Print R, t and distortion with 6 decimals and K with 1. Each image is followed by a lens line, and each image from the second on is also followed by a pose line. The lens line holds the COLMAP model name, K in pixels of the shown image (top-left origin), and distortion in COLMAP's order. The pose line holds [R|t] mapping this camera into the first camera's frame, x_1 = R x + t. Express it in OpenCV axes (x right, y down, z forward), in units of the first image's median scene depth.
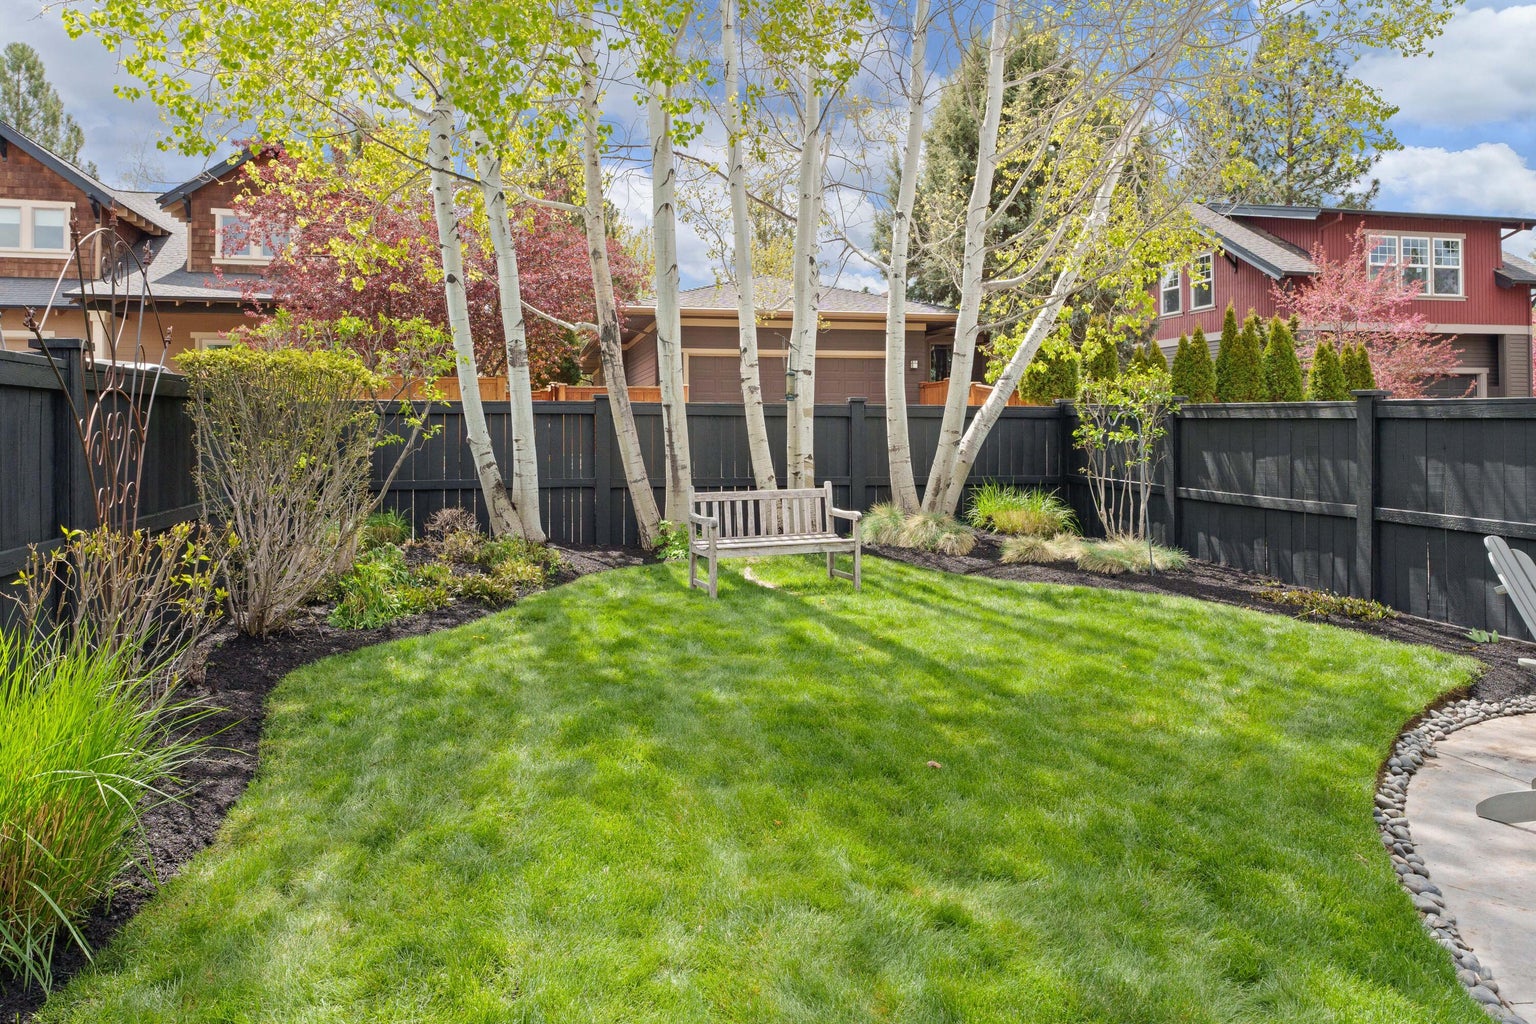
lens RADIAL K [[1068.3, 0, 776.0], [0, 1068.3, 515.0], [0, 0, 1]] dist [-0.007336, -0.003594]
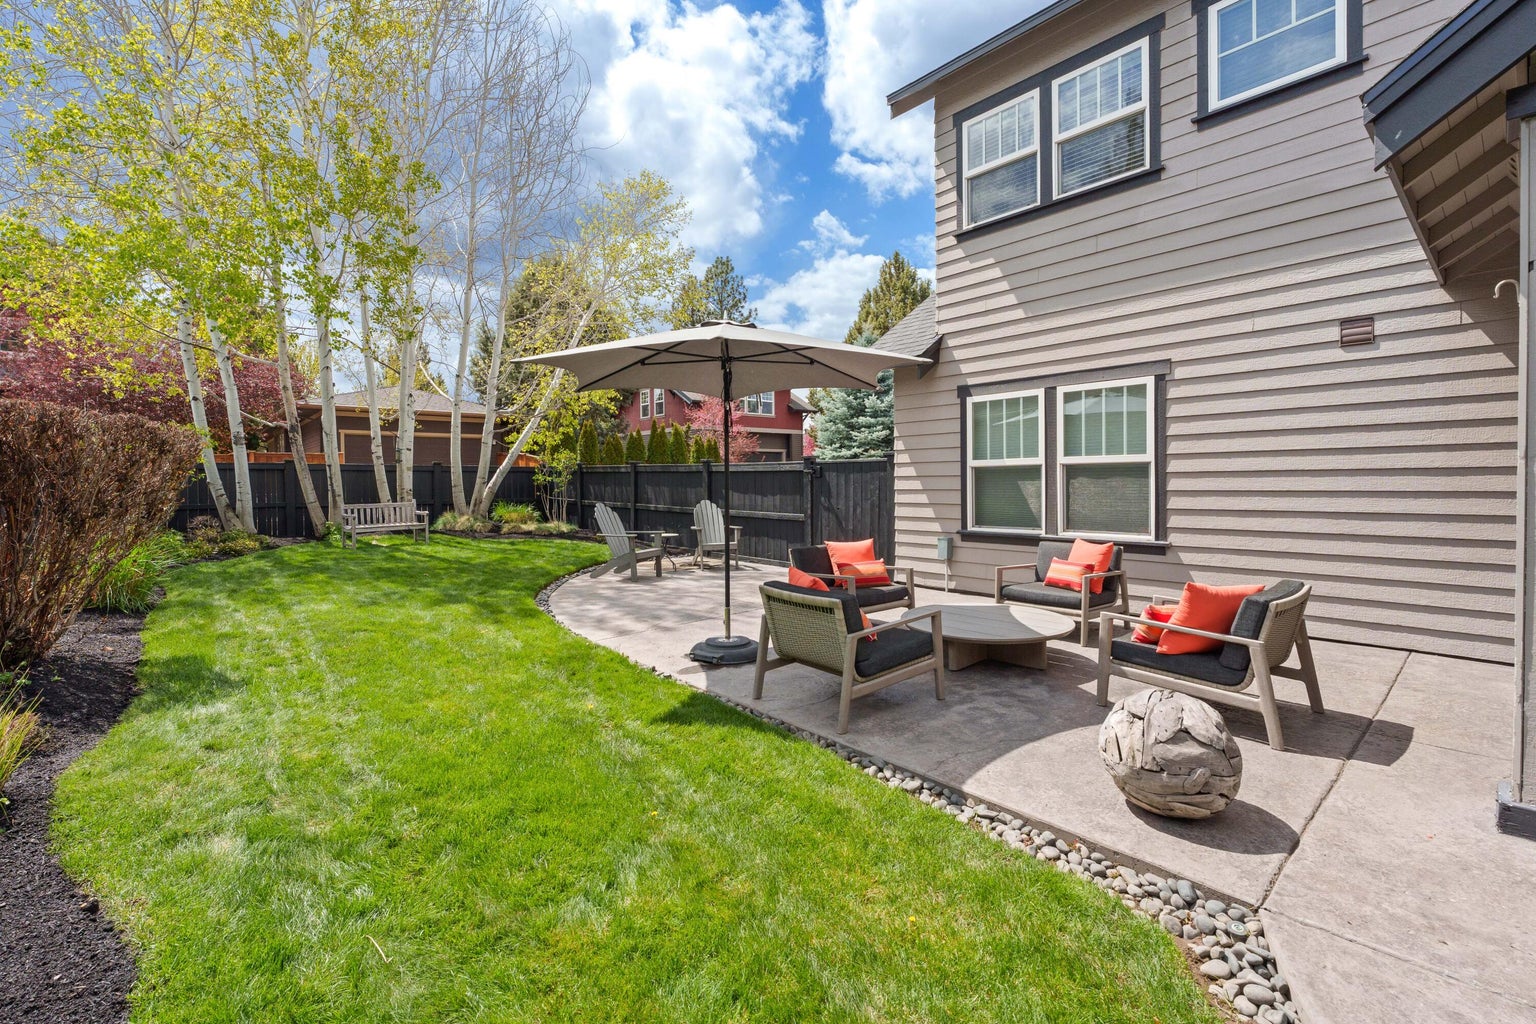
lens RADIAL K [[663.6, 0, 764.9], [0, 663.6, 504.1], [0, 0, 1]] dist [-0.004425, -0.000620]
pose [[0.886560, -0.019858, 0.462188, 0.048665], [0.039858, 0.998642, -0.033548, 0.046073], [-0.460894, 0.048165, 0.886147, -0.488611]]
